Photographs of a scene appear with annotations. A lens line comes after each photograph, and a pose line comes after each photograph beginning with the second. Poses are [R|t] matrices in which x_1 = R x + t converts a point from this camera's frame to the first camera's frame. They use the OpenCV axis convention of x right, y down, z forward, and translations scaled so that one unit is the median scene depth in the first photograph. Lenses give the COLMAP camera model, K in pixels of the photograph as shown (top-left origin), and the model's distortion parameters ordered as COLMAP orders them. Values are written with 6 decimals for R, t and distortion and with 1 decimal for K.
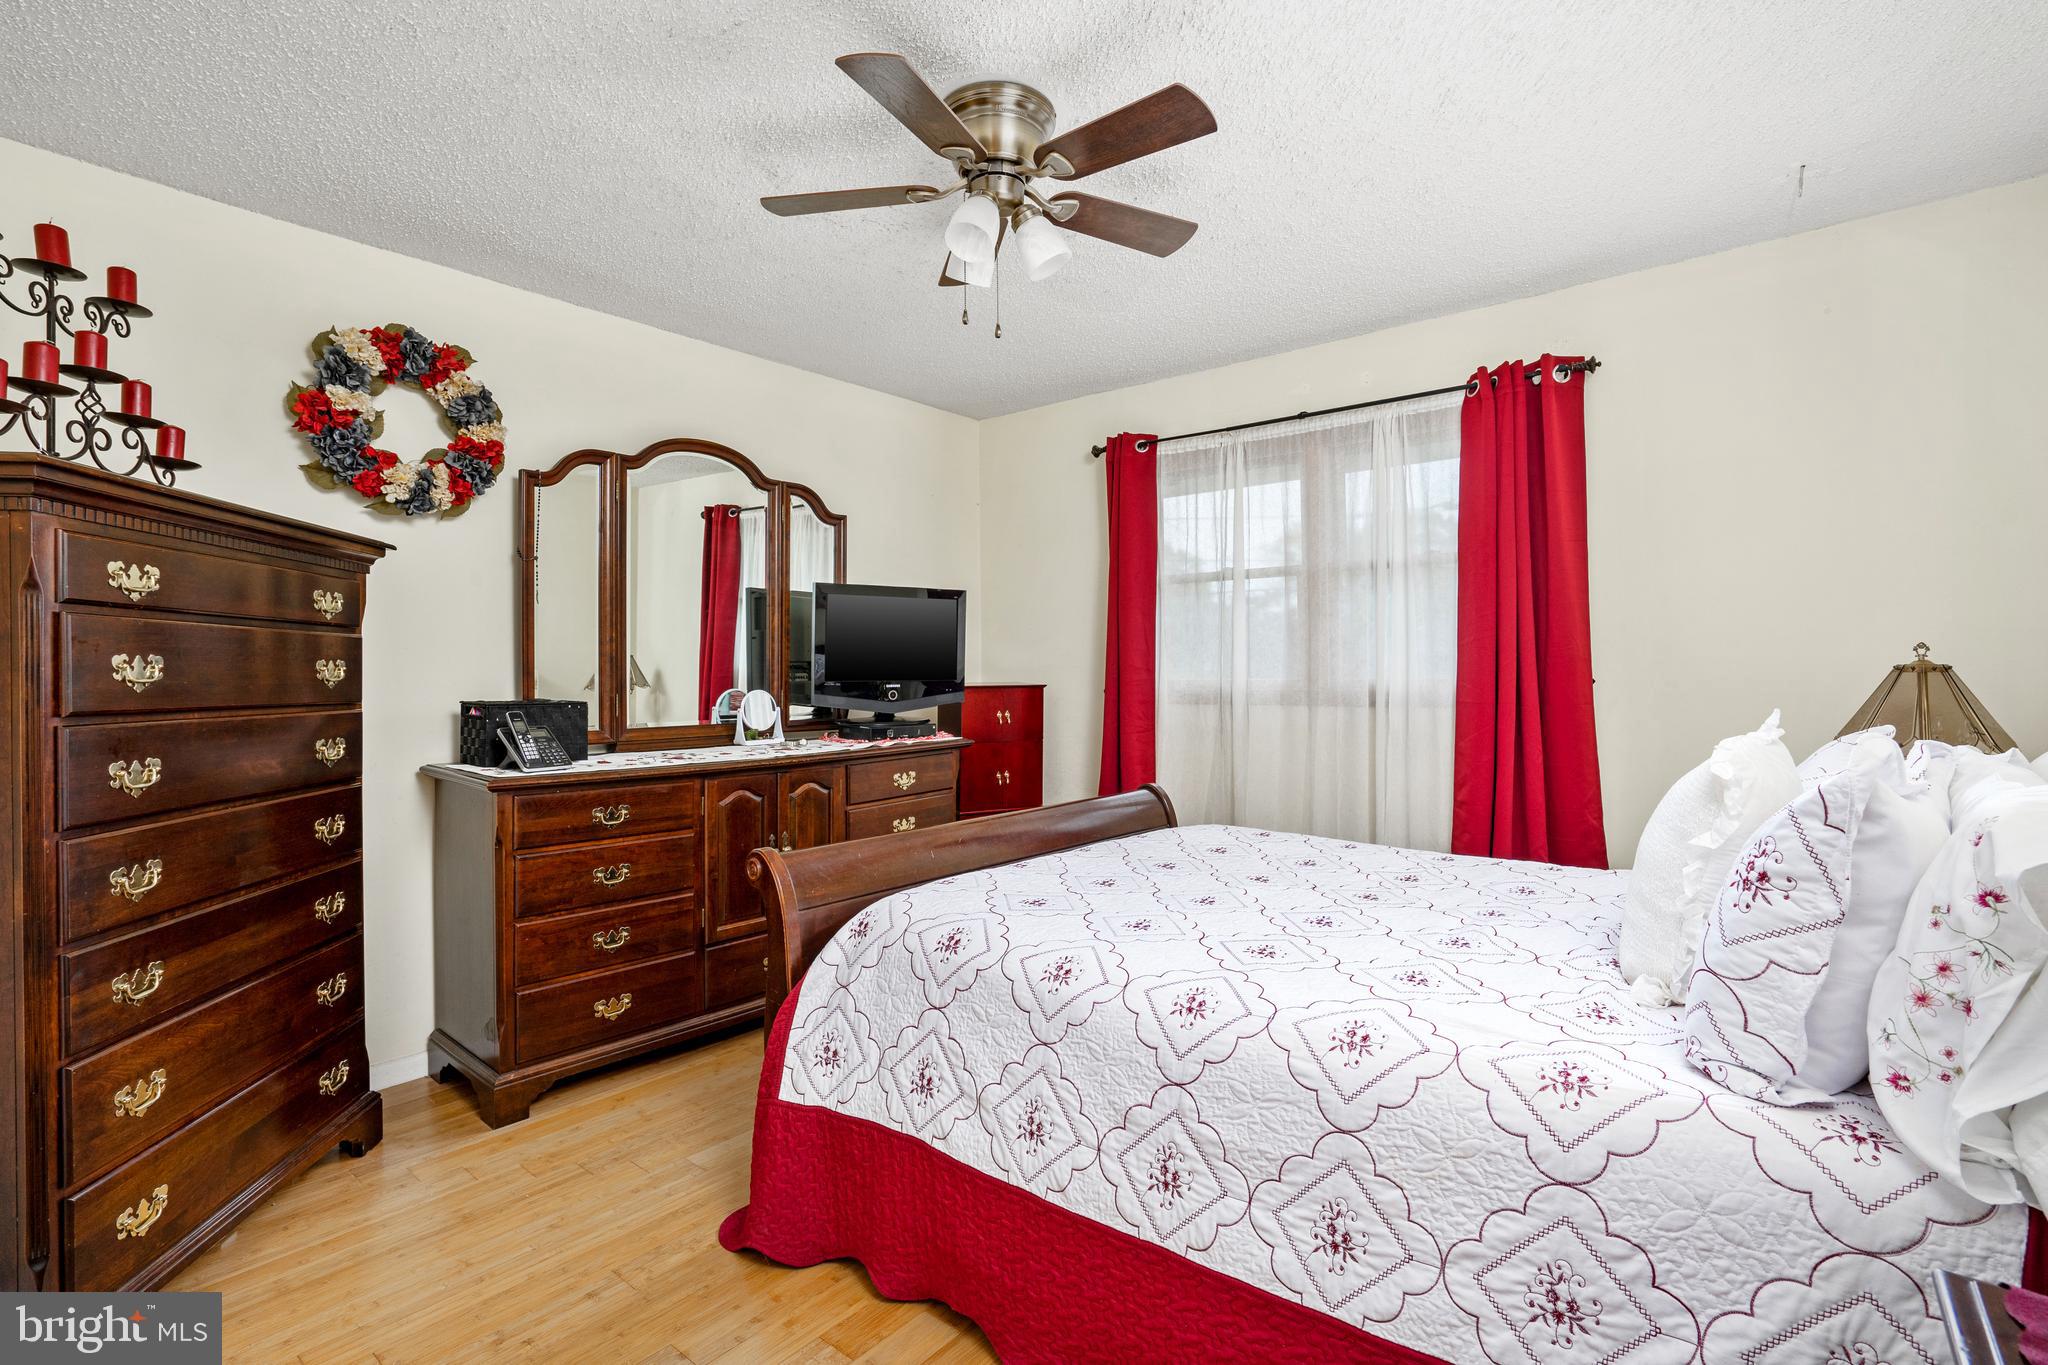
lens RADIAL K [[949.2, 0, 1037.7], [0, 949.2, 685.1], [0, 0, 1]] dist [-0.016939, 0.002256]
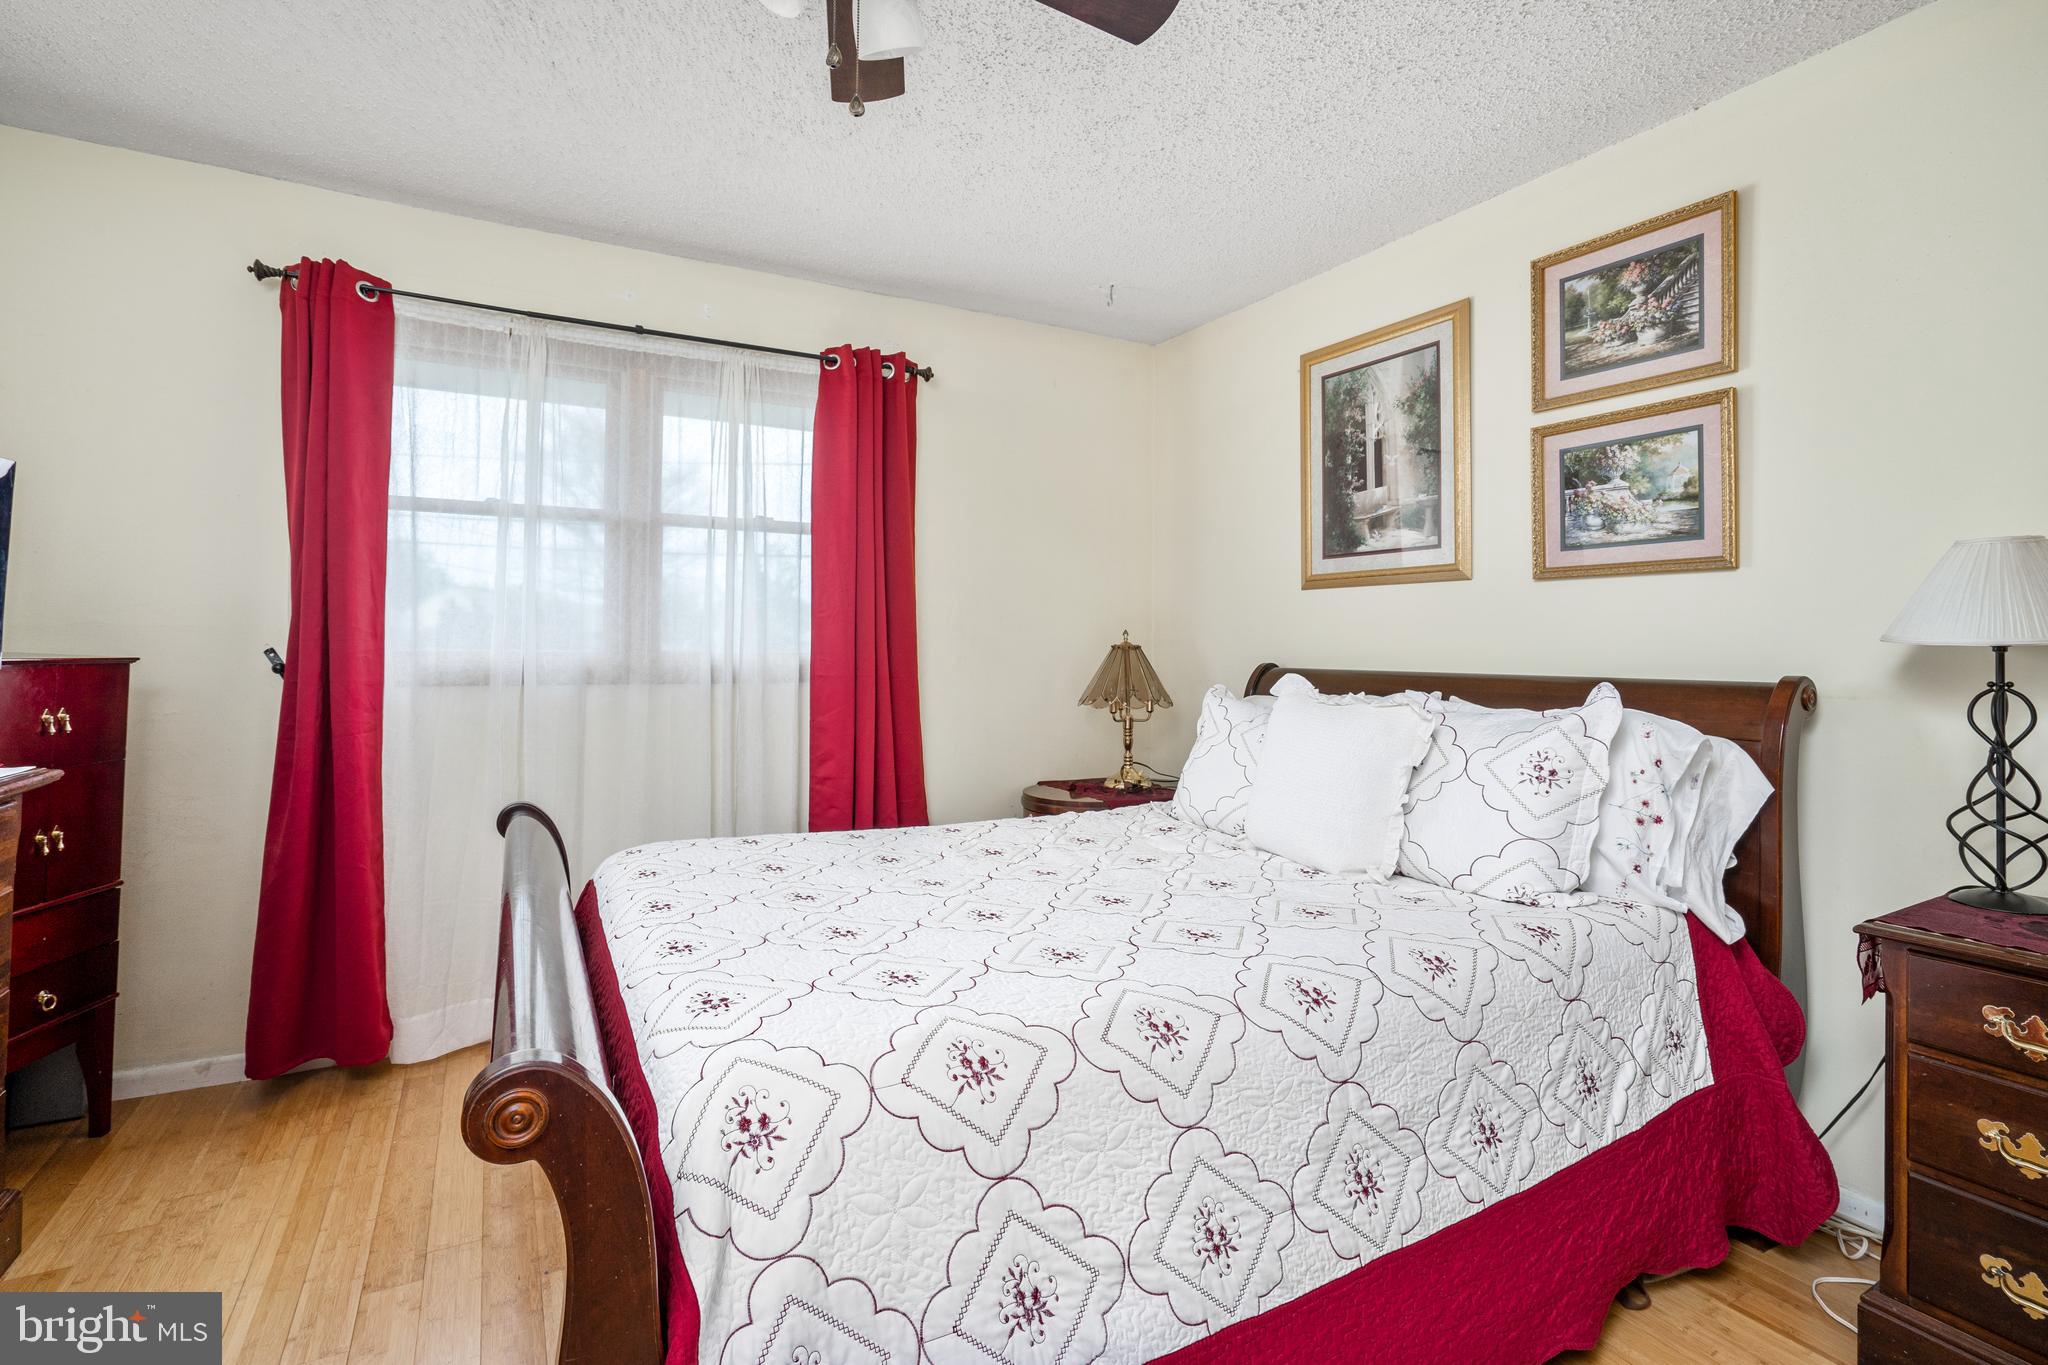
lens RADIAL K [[949.2, 0, 1031.5], [0, 949.2, 665.3], [0, 0, 1]] dist [-0.016939, 0.002256]
pose [[0.385217, -0.007867, 0.922793, -0.372542], [0.008006, 0.999955, 0.005183, 0.001384], [-0.922791, 0.005391, 0.385262, 0.415777]]
